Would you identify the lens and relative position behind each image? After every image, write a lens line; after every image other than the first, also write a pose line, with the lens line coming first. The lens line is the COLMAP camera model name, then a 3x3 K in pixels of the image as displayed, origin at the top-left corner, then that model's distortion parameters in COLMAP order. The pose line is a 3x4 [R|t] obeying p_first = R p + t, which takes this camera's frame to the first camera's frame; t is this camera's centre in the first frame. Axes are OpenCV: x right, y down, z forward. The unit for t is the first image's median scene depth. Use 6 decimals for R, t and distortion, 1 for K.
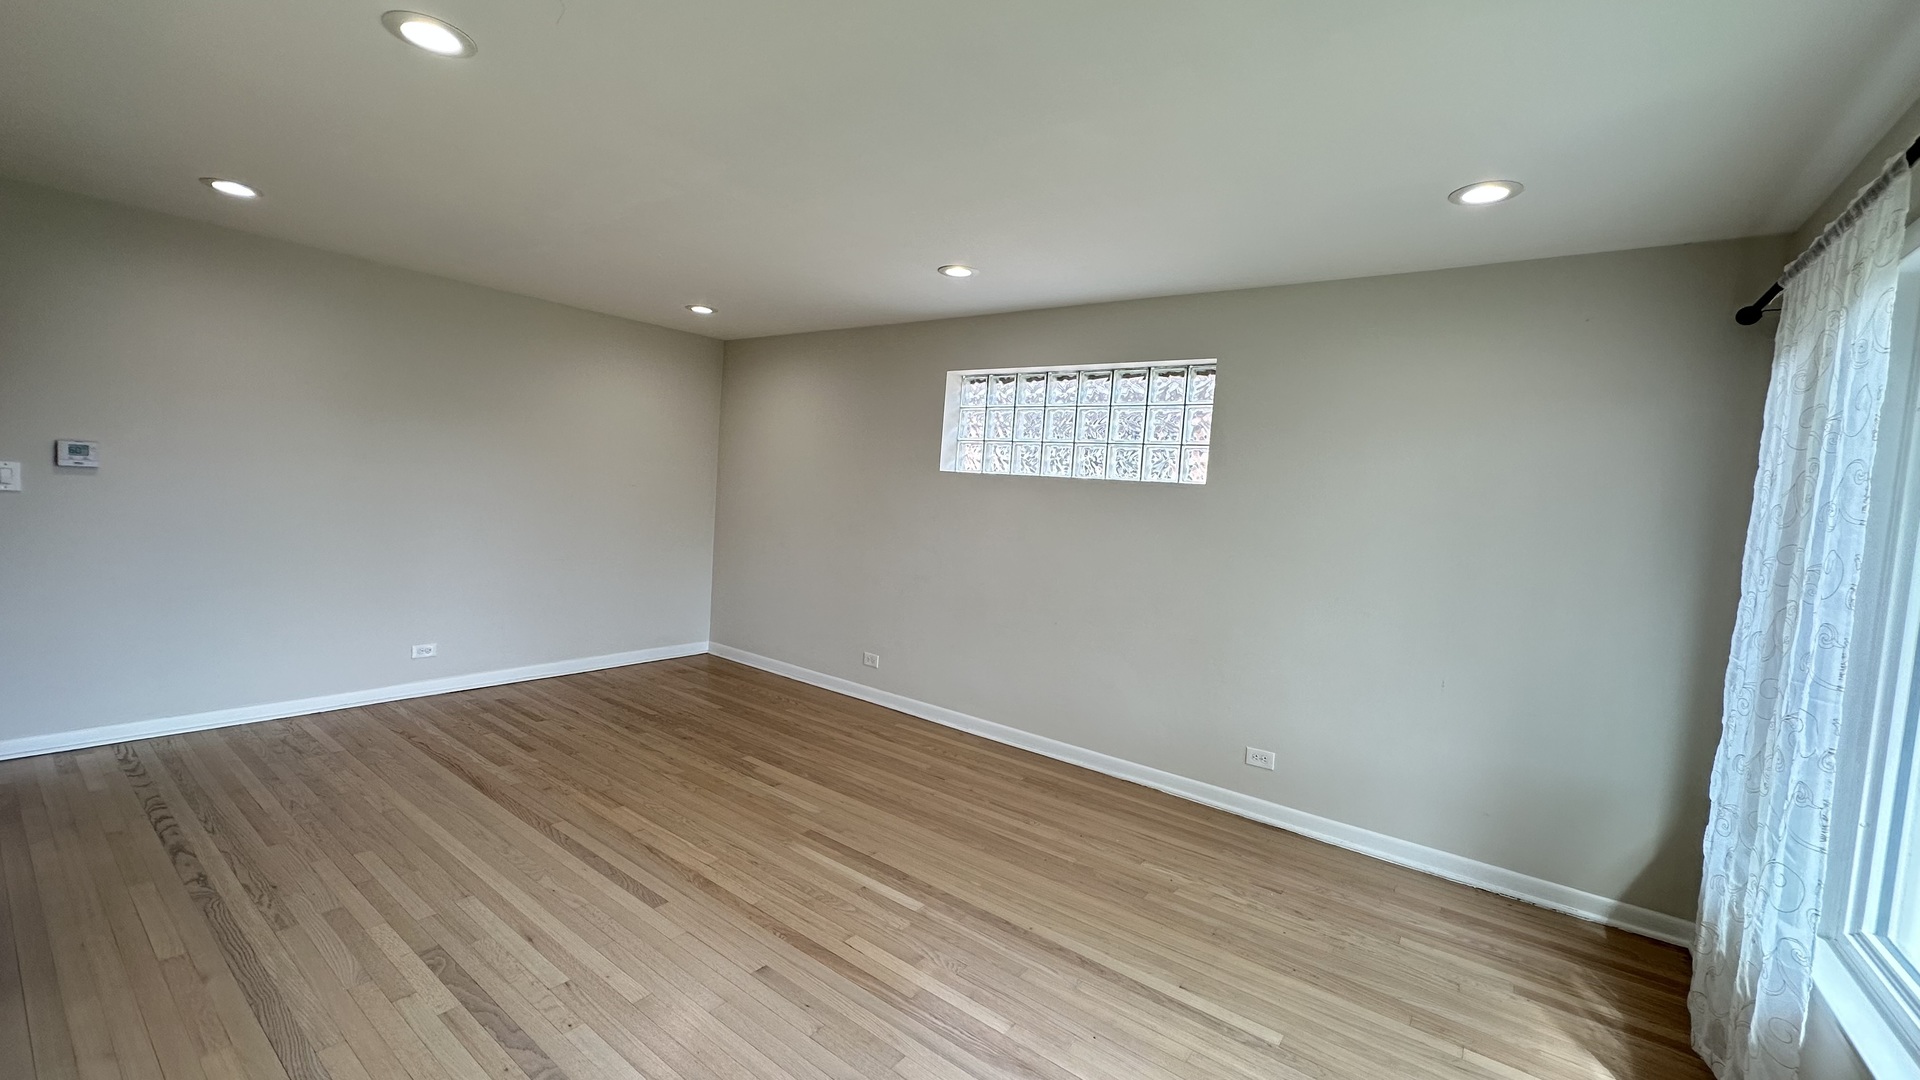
lens RADIAL K [[761.3, 0, 963.1], [0, 761.3, 539.9], [0, 0, 1]] dist [-0.000452, -0.000036]
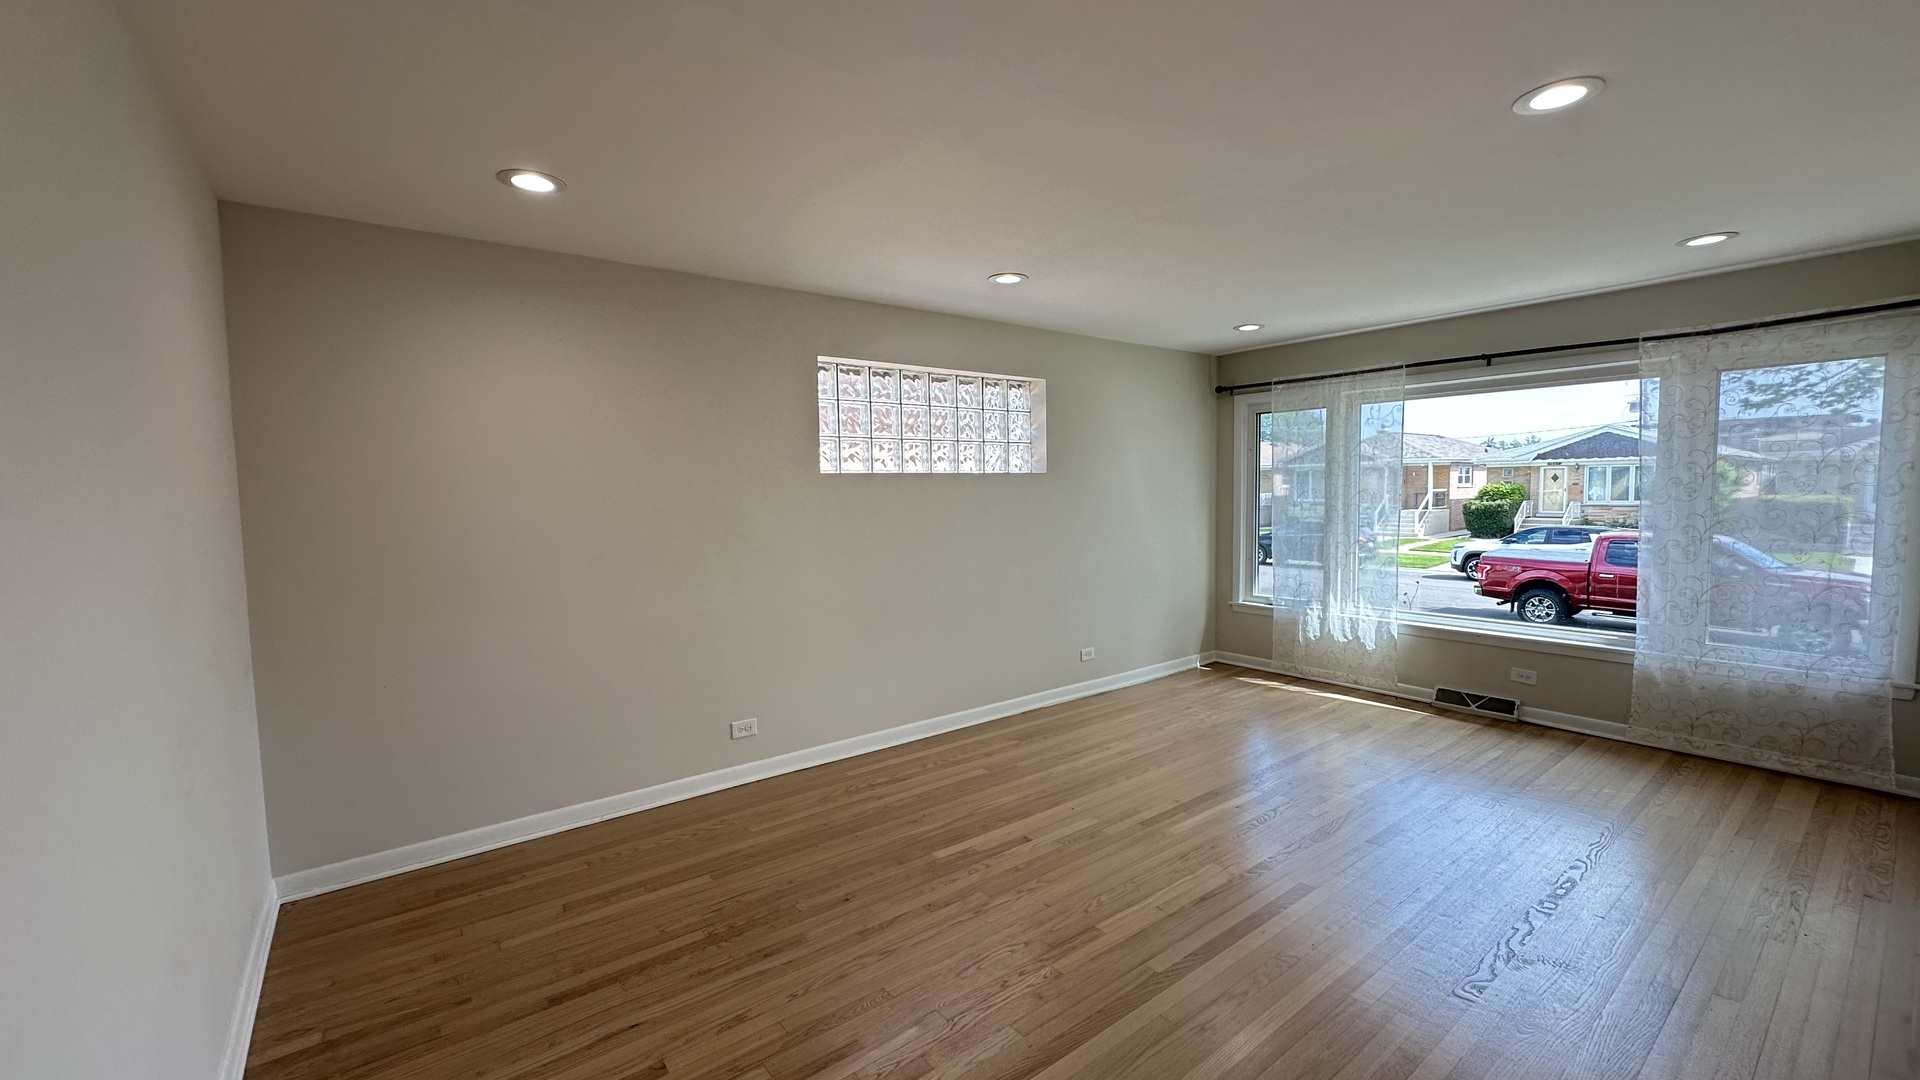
lens RADIAL K [[761.3, 0, 959.7], [0, 761.3, 533.0], [0, 0, 1]] dist [-0.000452, -0.000036]
pose [[0.264657, -0.127931, 0.955819, -0.983028], [0.095241, 0.989783, 0.106106, -0.119499], [-0.959628, 0.062952, 0.274137, 0.749369]]
